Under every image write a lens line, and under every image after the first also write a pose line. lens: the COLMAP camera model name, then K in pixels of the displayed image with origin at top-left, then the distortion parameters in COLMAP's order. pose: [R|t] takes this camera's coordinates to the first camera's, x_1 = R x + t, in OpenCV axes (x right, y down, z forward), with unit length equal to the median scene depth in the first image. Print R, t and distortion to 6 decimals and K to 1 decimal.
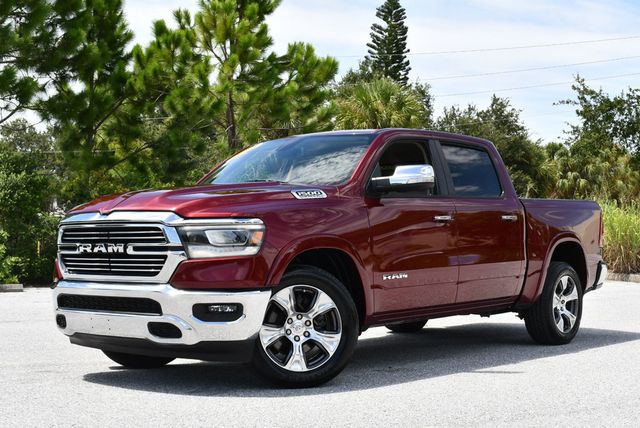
lens RADIAL K [[921.1, 0, 297.1], [0, 921.1, 241.6], [0, 0, 1]] dist [-0.051994, 0.000000]
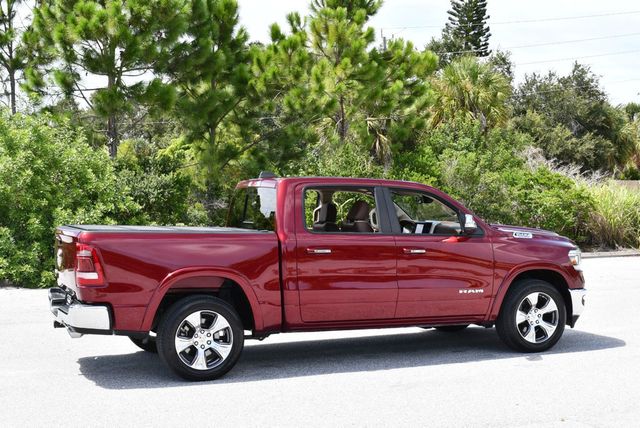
lens RADIAL K [[921.1, 0, 317.7], [0, 921.1, 218.4], [0, 0, 1]] dist [-0.051994, 0.000000]
pose [[0.998228, -0.012713, -0.058130, -0.085084], [0.014130, 0.999611, 0.024039, -0.078307], [0.057802, -0.024818, 0.998020, -0.248503]]
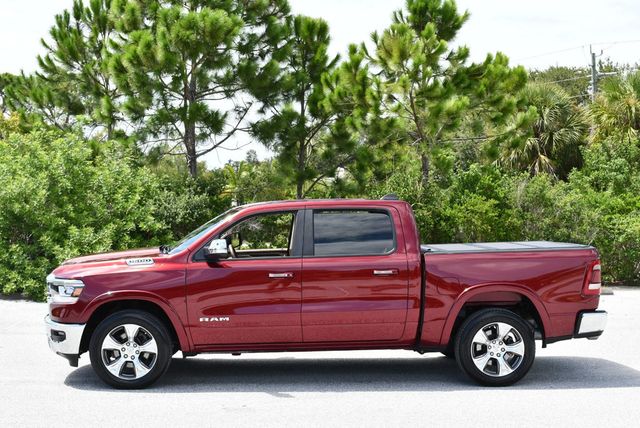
lens RADIAL K [[921.1, 0, 323.4], [0, 921.1, 218.4], [0, 0, 1]] dist [-0.051994, 0.000000]
pose [[0.935000, -0.003632, -0.354630, 0.460862], [0.002059, 0.999986, -0.004814, -0.068969], [0.354643, 0.003771, 0.934994, -0.062233]]
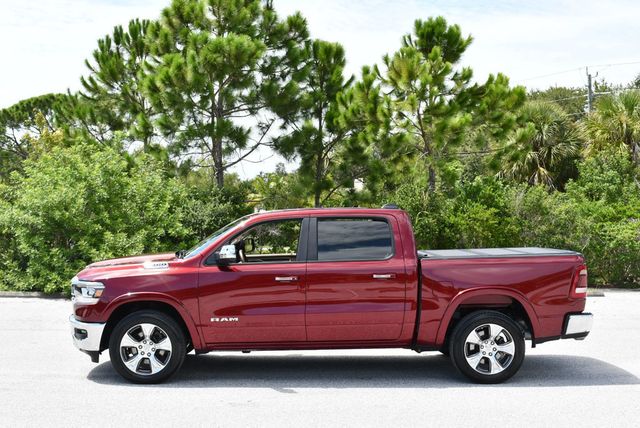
lens RADIAL K [[831.4, 0, 324.8], [0, 831.4, 216.9], [0, 0, 1]] dist [-0.067226, 0.000000]
pose [[0.925489, -0.004800, -0.378745, 0.470914], [-0.000513, 0.999903, -0.013925, -0.070697], [0.378775, 0.013082, 0.925396, -0.024232]]
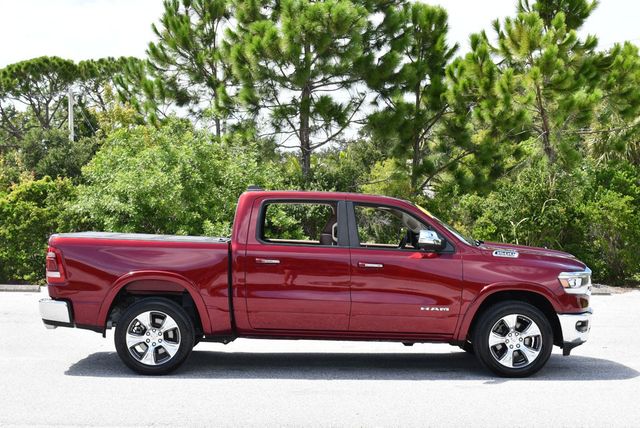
lens RADIAL K [[1008.5, 0, 321.2], [0, 1008.5, 235.1], [0, 0, 1]] dist [-0.045083, 0.000000]
pose [[0.914849, 0.011003, -0.403647, 0.352199], [-0.004714, 0.999852, 0.016571, -0.068447], [0.403770, -0.013257, 0.914765, -0.274549]]
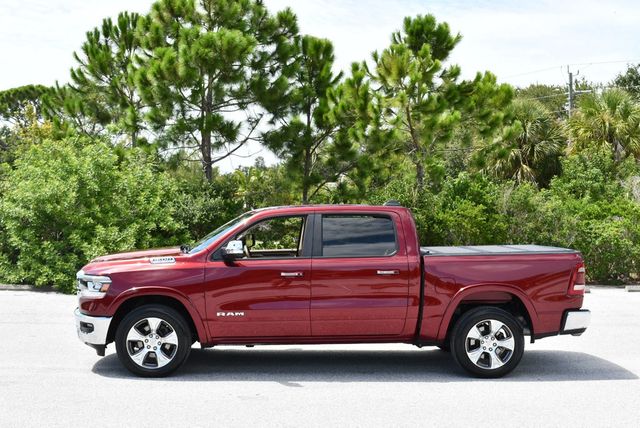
lens RADIAL K [[831.4, 0, 324.5], [0, 831.4, 217.8], [0, 0, 1]] dist [-0.067226, 0.000000]
pose [[0.935311, 0.006203, -0.353772, 0.446226], [-0.008983, 0.999940, -0.006217, -0.073003], [0.353713, 0.008993, 0.935311, -0.049317]]
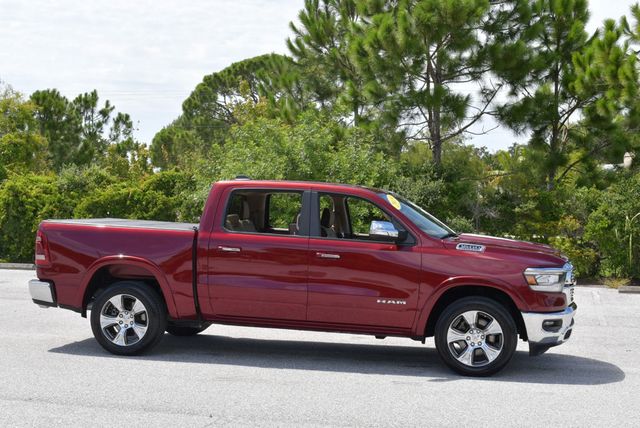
lens RADIAL K [[994.1, 0, 319.9], [0, 994.1, 215.7], [0, 0, 1]] dist [-0.046671, 0.000000]
pose [[0.788486, 0.018670, -0.614769, 0.611928], [-0.017321, 0.999817, 0.008148, -0.069643], [0.614808, 0.004224, 0.788665, -0.104977]]
